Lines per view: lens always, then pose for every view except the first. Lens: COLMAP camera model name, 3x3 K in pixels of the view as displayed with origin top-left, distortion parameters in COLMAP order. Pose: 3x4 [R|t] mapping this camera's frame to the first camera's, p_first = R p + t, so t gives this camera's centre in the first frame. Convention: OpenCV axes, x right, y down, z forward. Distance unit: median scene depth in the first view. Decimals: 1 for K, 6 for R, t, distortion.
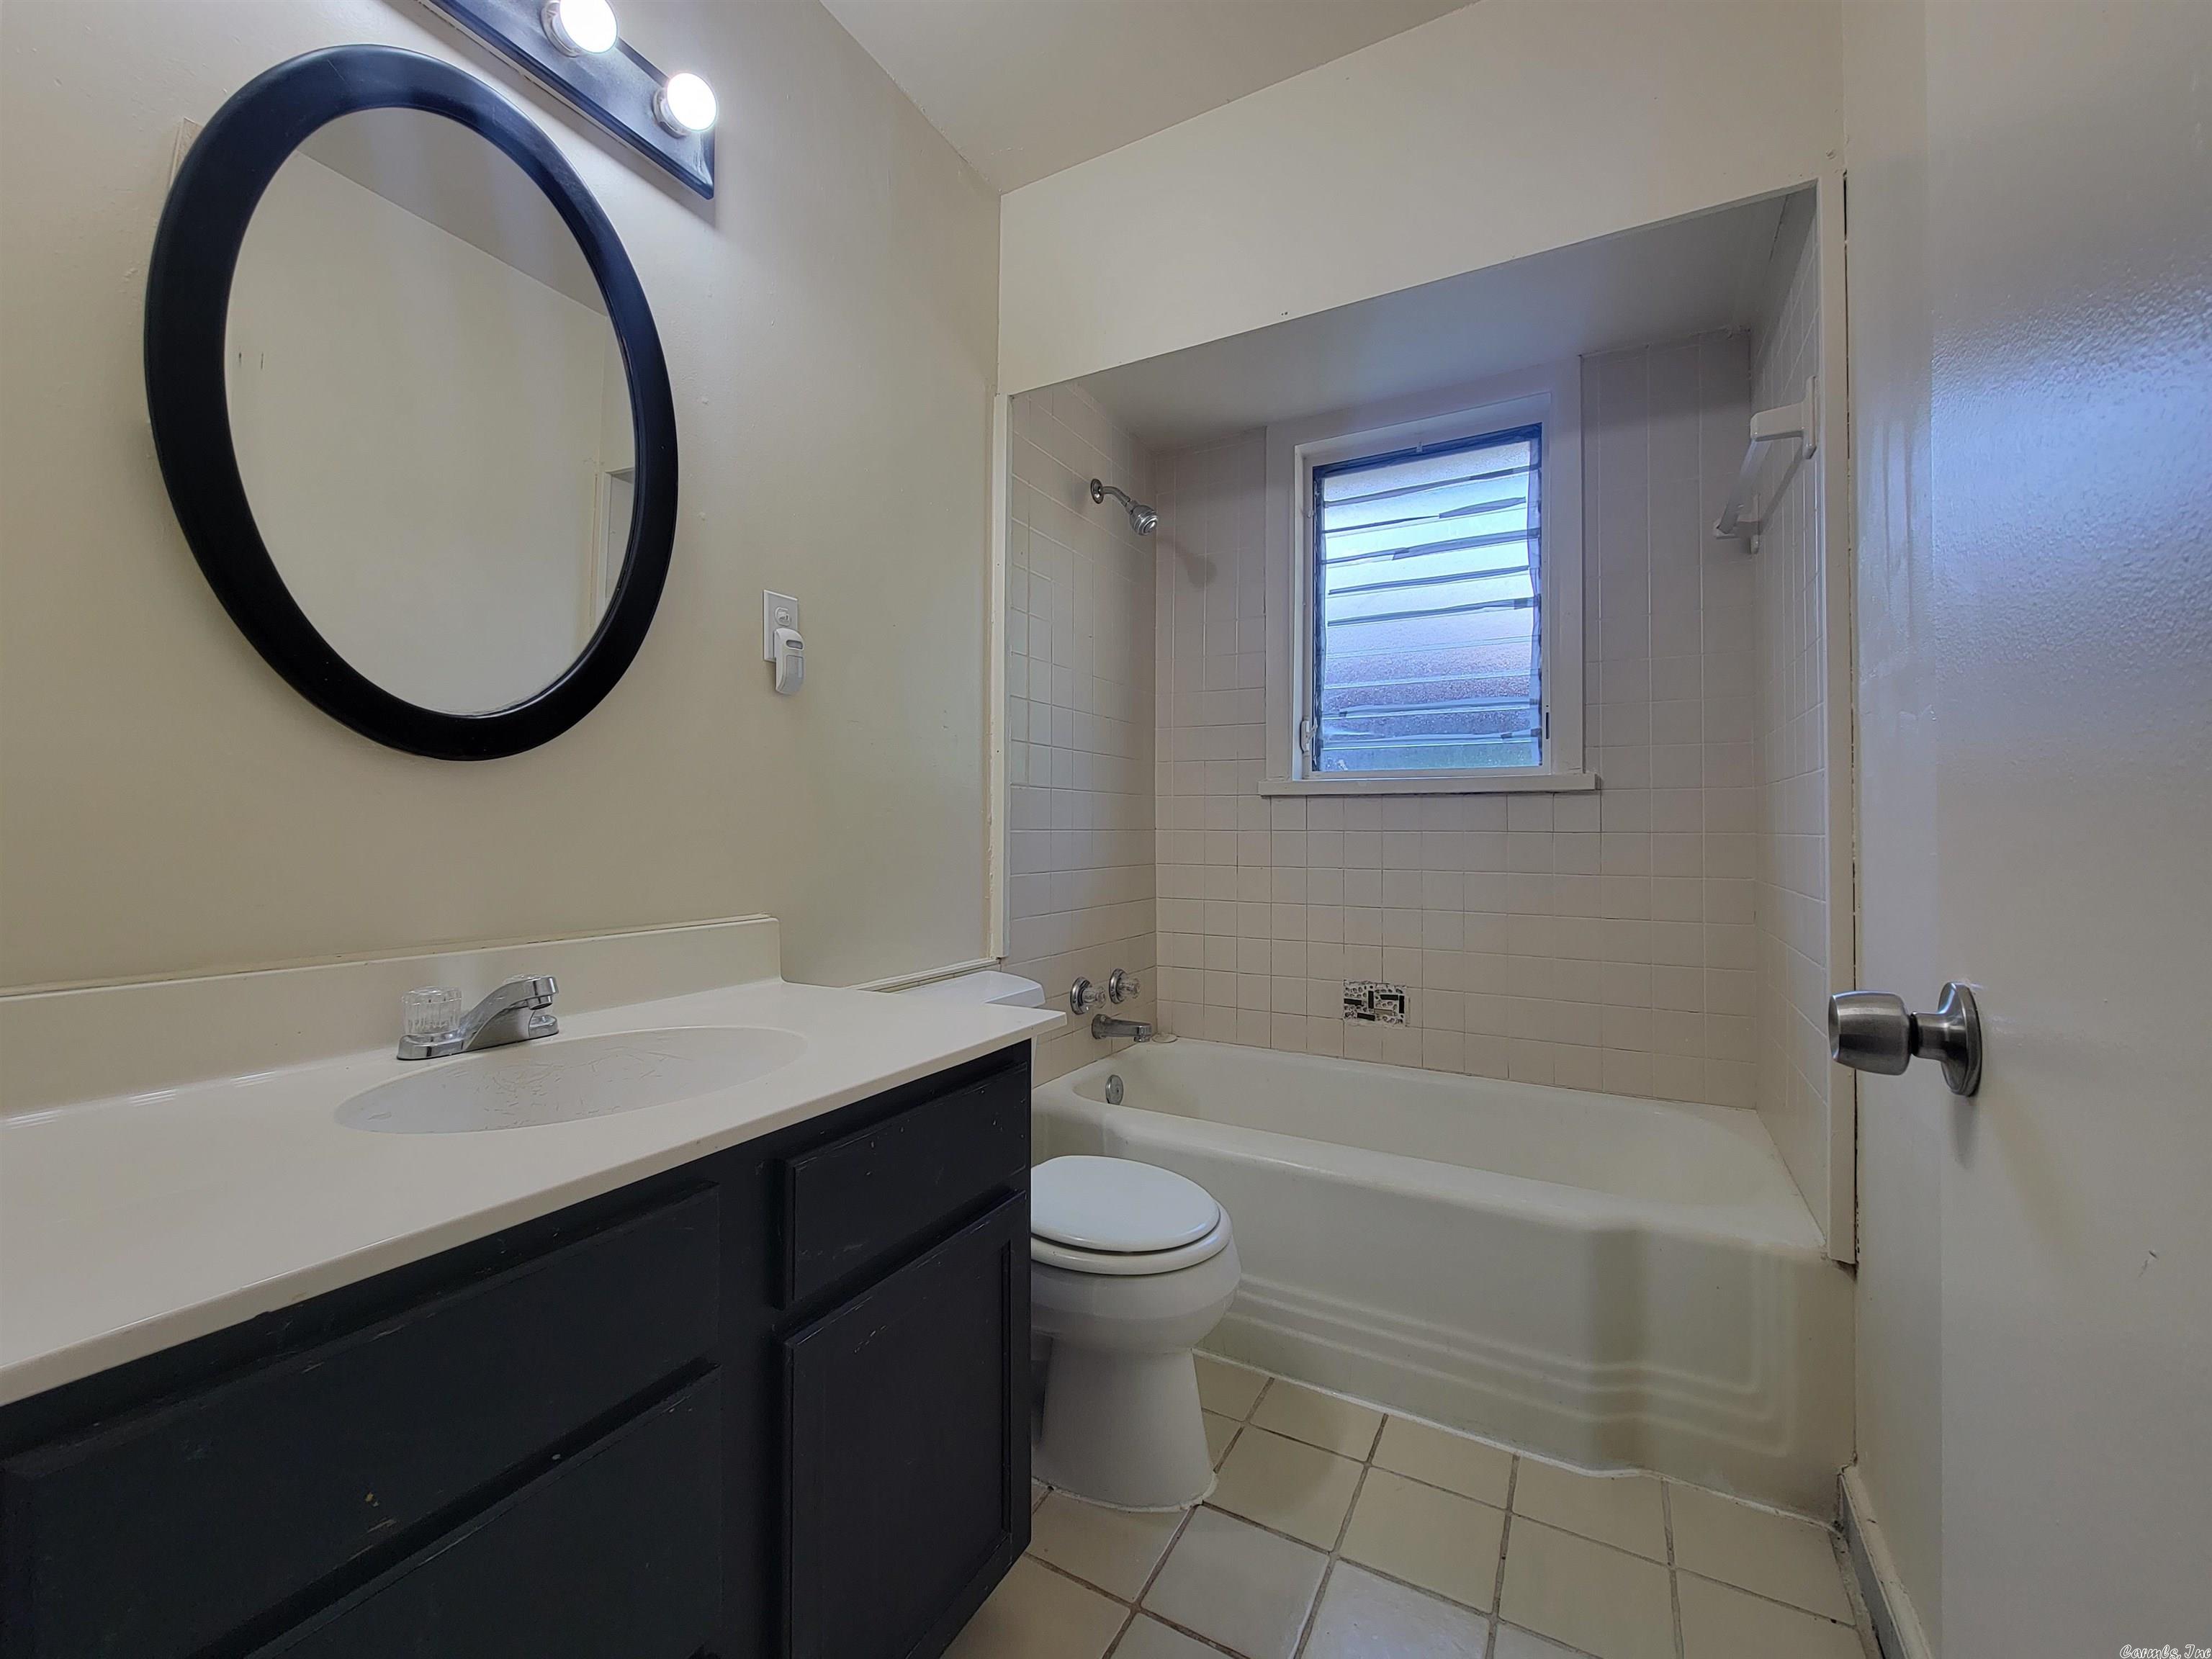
lens RADIAL K [[901.2, 0, 1109.5], [0, 901.2, 816.8], [0, 0, 1]] dist [-0.003238, -0.001657]
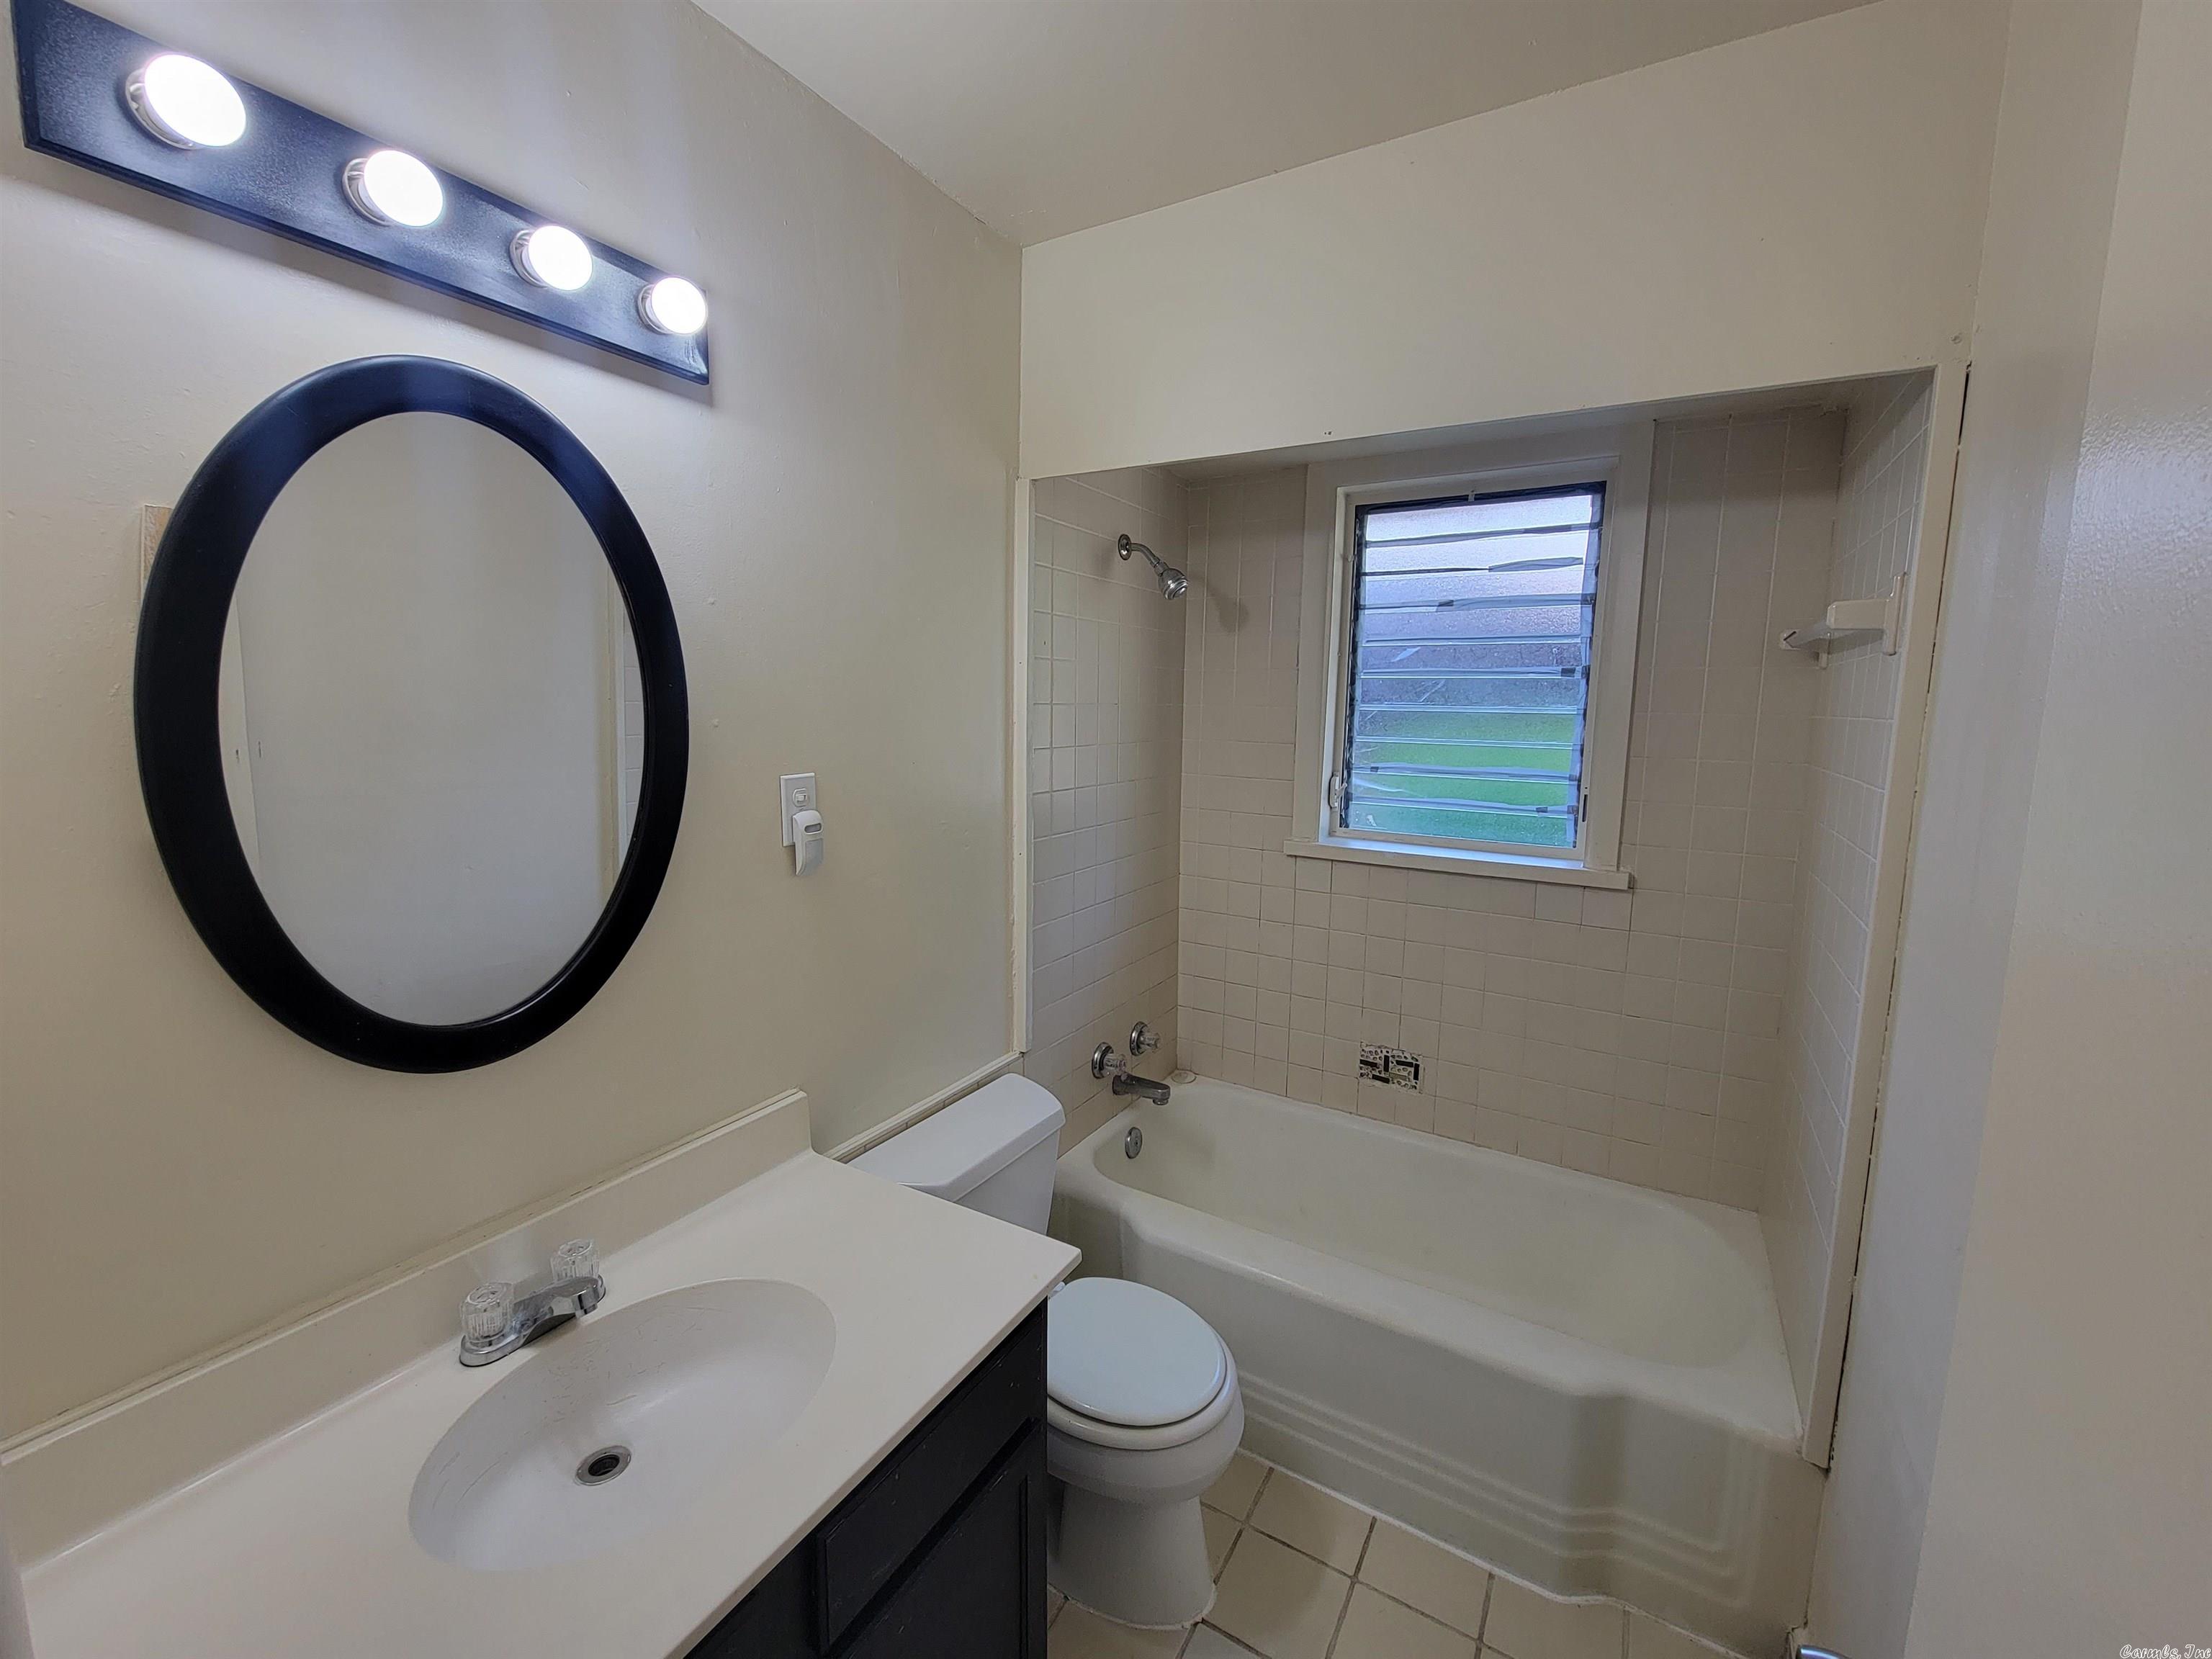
lens RADIAL K [[901.2, 0, 1108.6], [0, 901.2, 817.4], [0, 0, 1]] dist [-0.003238, -0.001657]
pose [[0.999327, 0.015755, -0.033113, 0.007522], [-0.011000, 0.990207, 0.139170, -0.311036], [0.034981, -0.138712, 0.989715, 0.027378]]
